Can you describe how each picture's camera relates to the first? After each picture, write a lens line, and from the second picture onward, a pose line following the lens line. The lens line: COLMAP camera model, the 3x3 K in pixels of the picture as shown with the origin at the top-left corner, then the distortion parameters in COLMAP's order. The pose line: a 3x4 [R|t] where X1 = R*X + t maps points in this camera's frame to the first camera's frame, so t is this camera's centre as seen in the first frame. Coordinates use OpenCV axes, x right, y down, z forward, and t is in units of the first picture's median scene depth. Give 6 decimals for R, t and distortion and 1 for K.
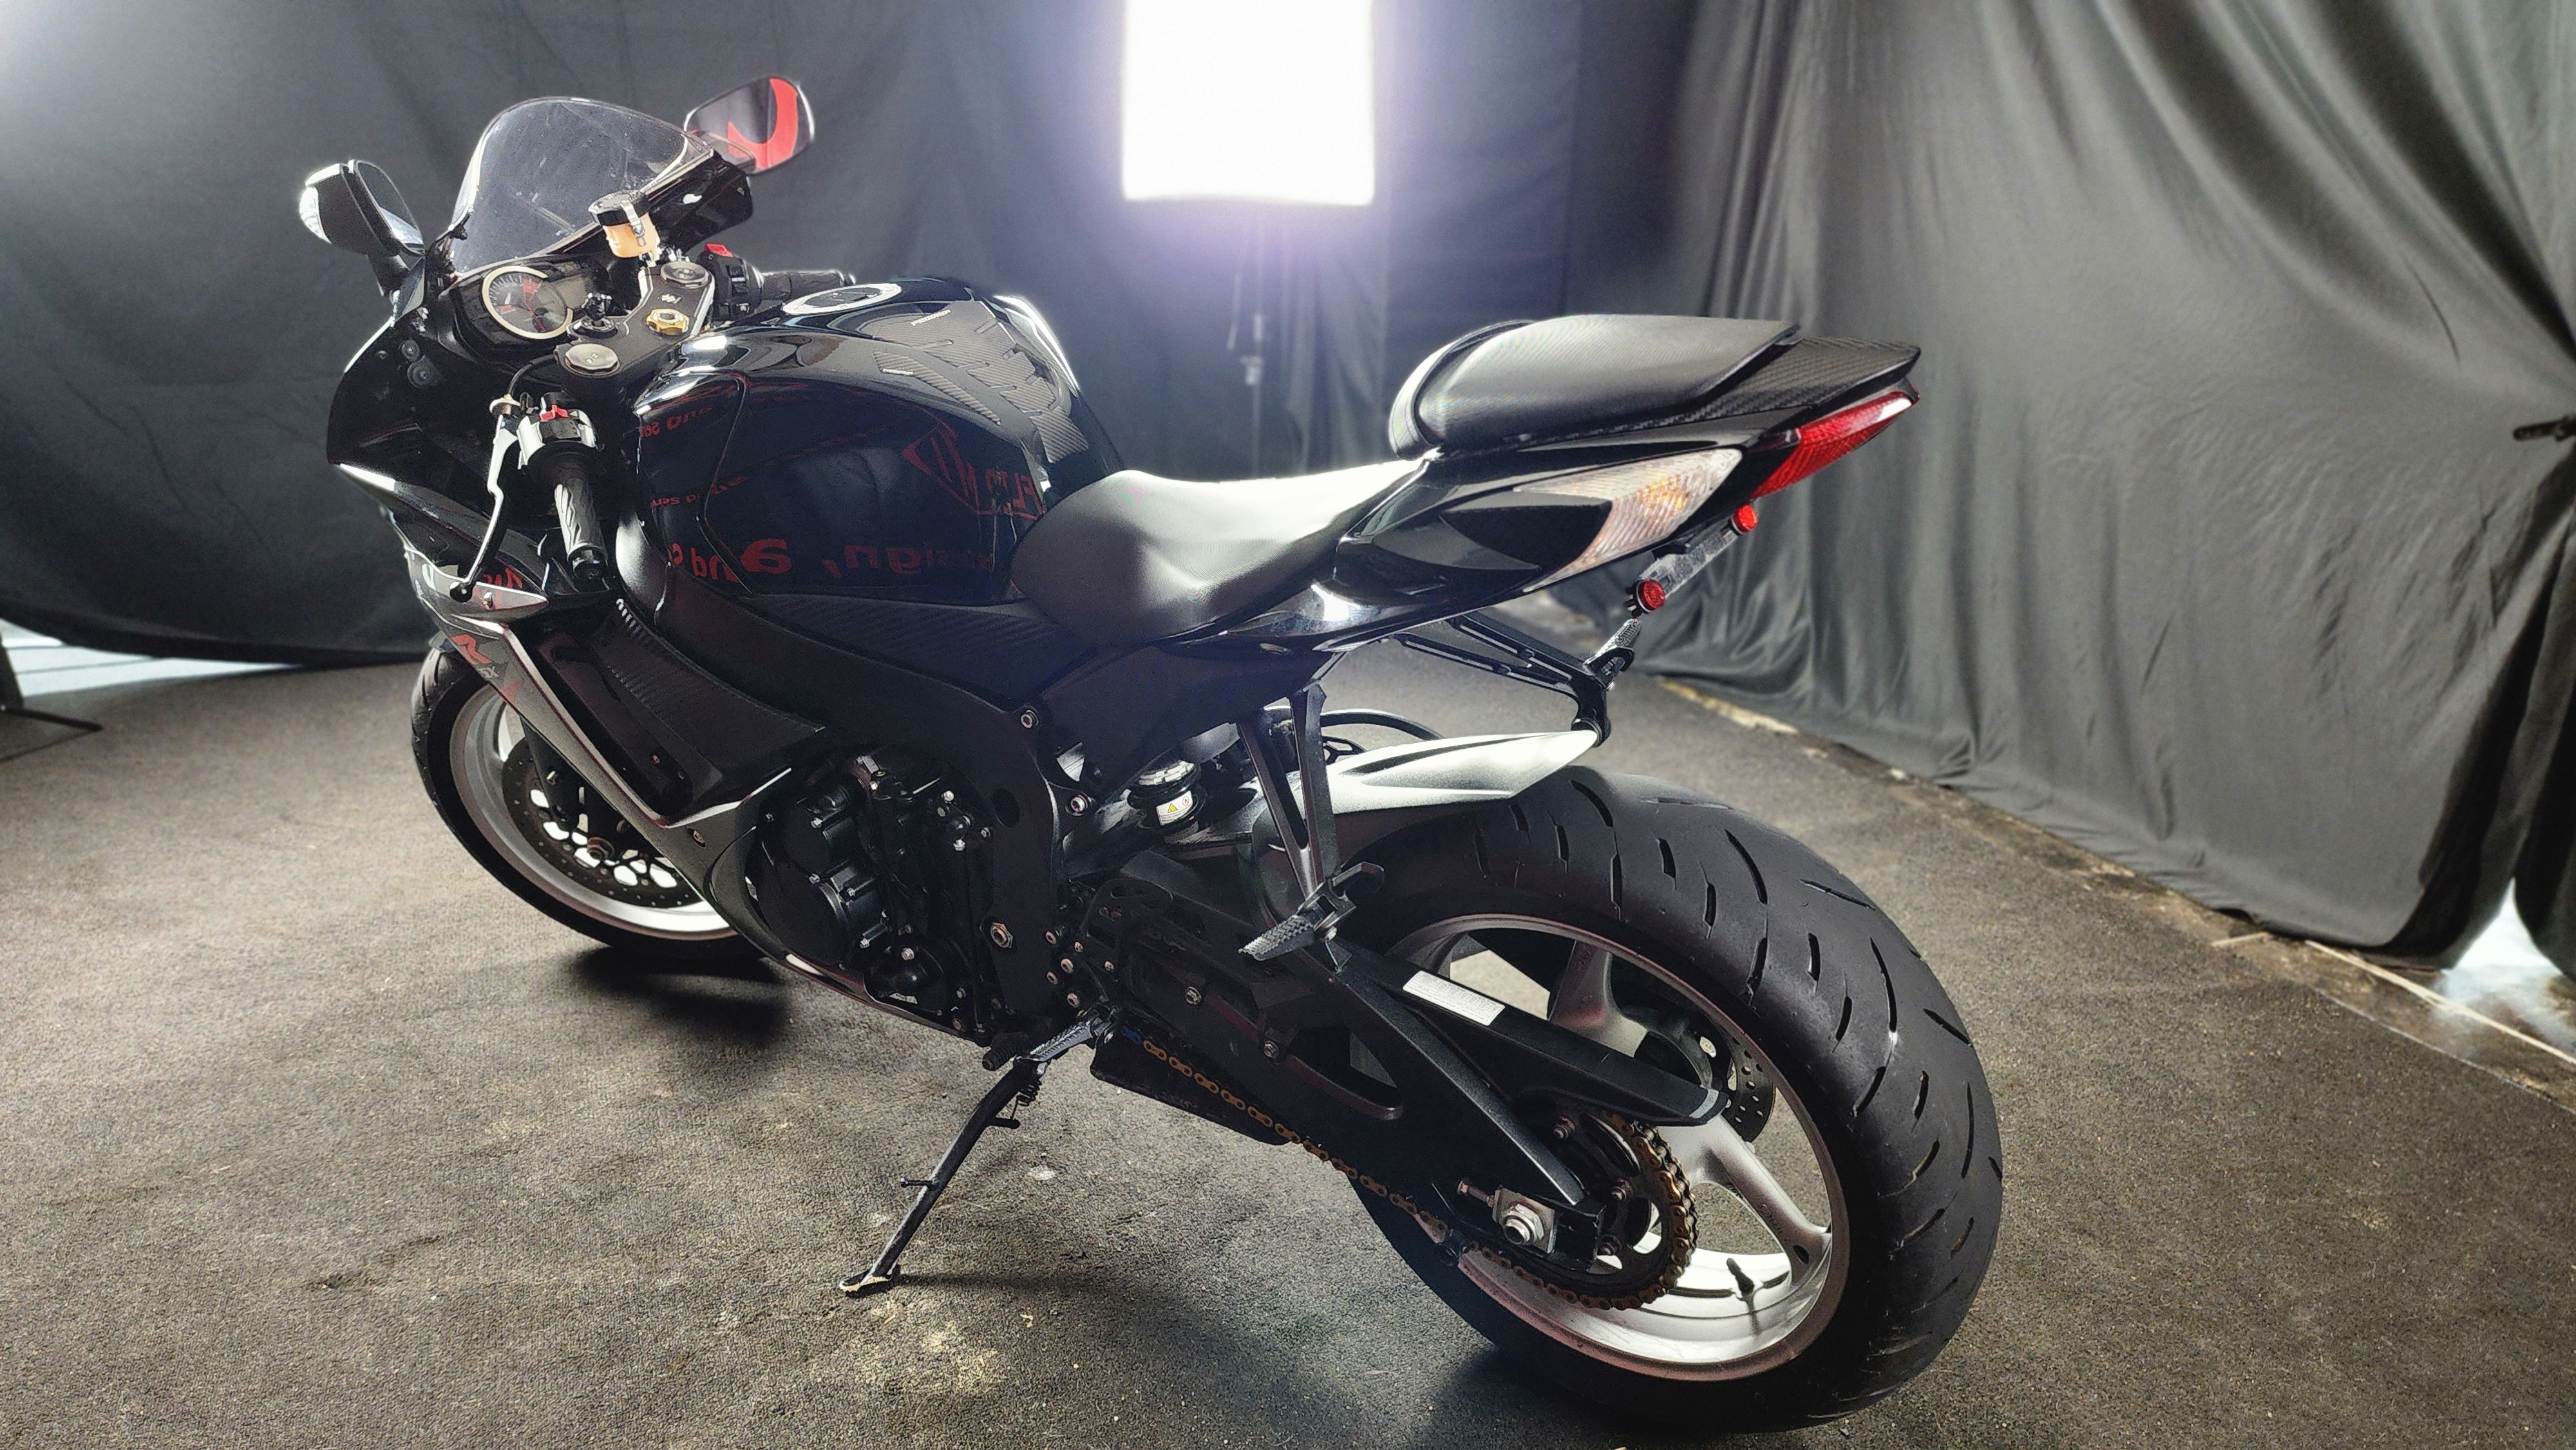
lens RADIAL K [[1774.2, 0, 1288.0], [0, 1774.2, 725.0], [0, 0, 1]] dist [0.061212, 0.000722]
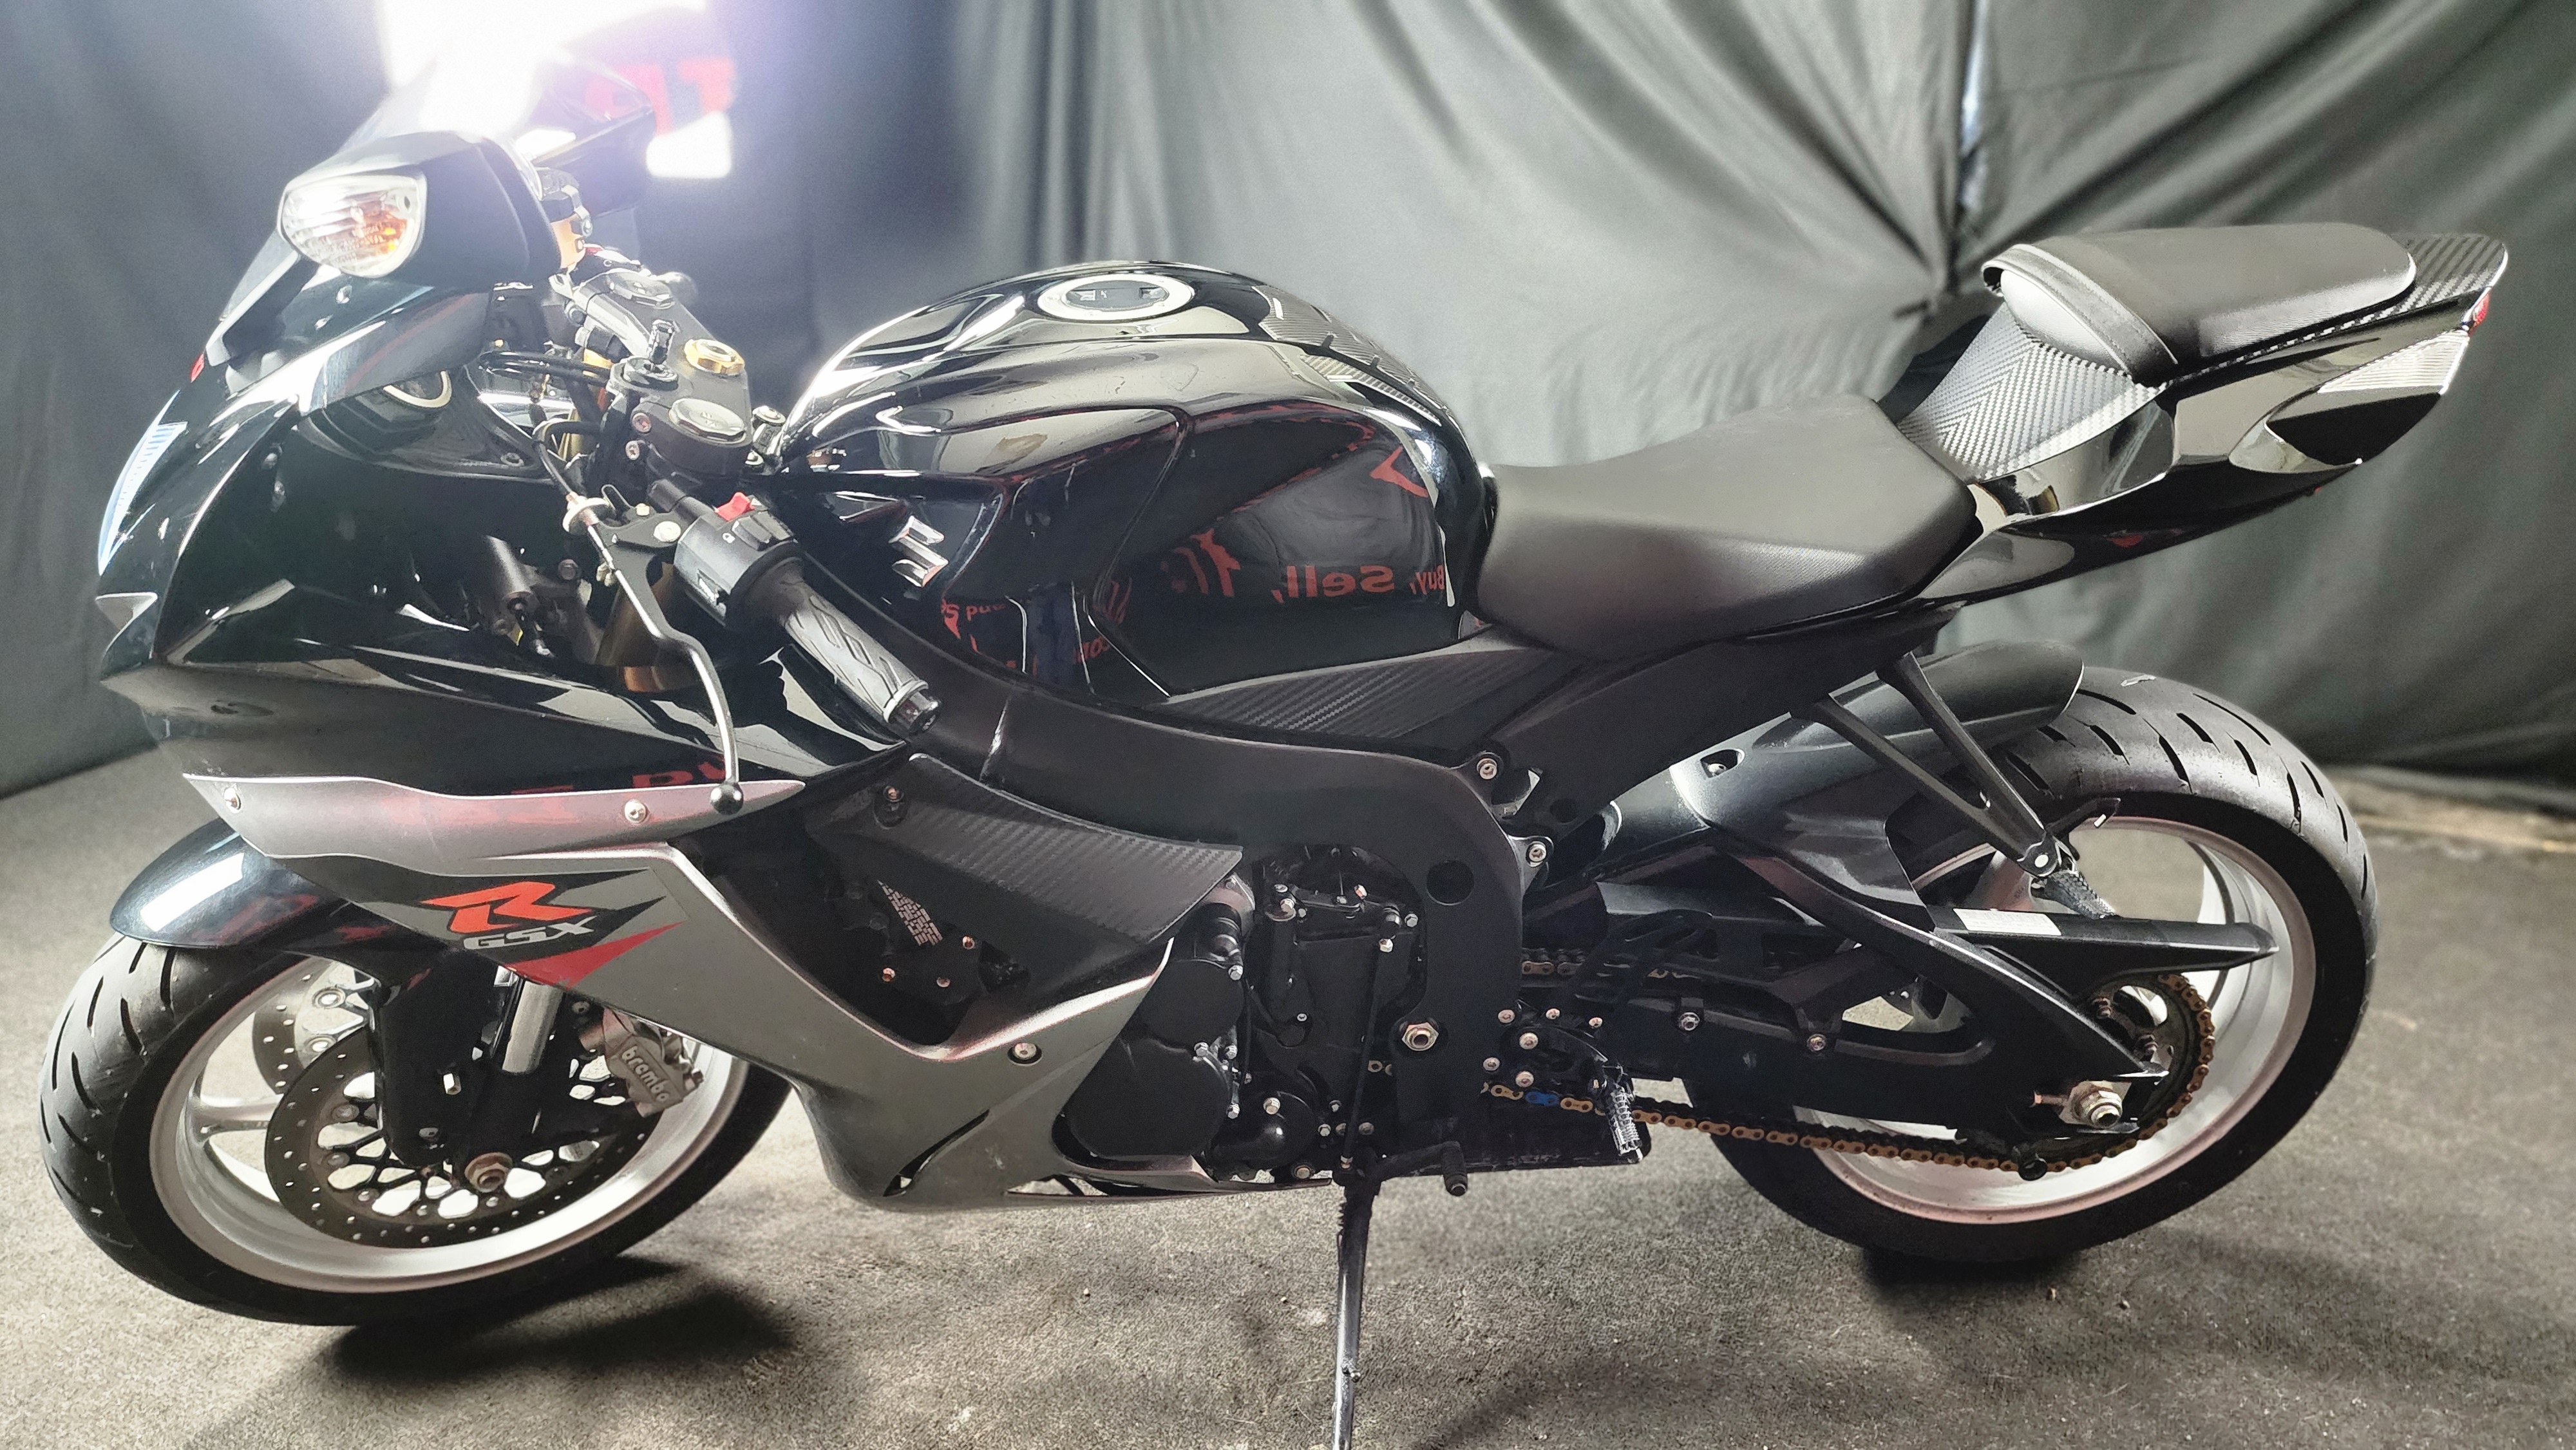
lens RADIAL K [[1774.2, 0, 1288.0], [0, 1774.2, 725.0], [0, 0, 1]] dist [0.061212, 0.000722]
pose [[0.751223, -0.218586, 0.622803, -0.627795], [0.207003, 0.973990, 0.092156, -0.103708], [-0.626748, 0.059692, 0.776932, 0.342497]]
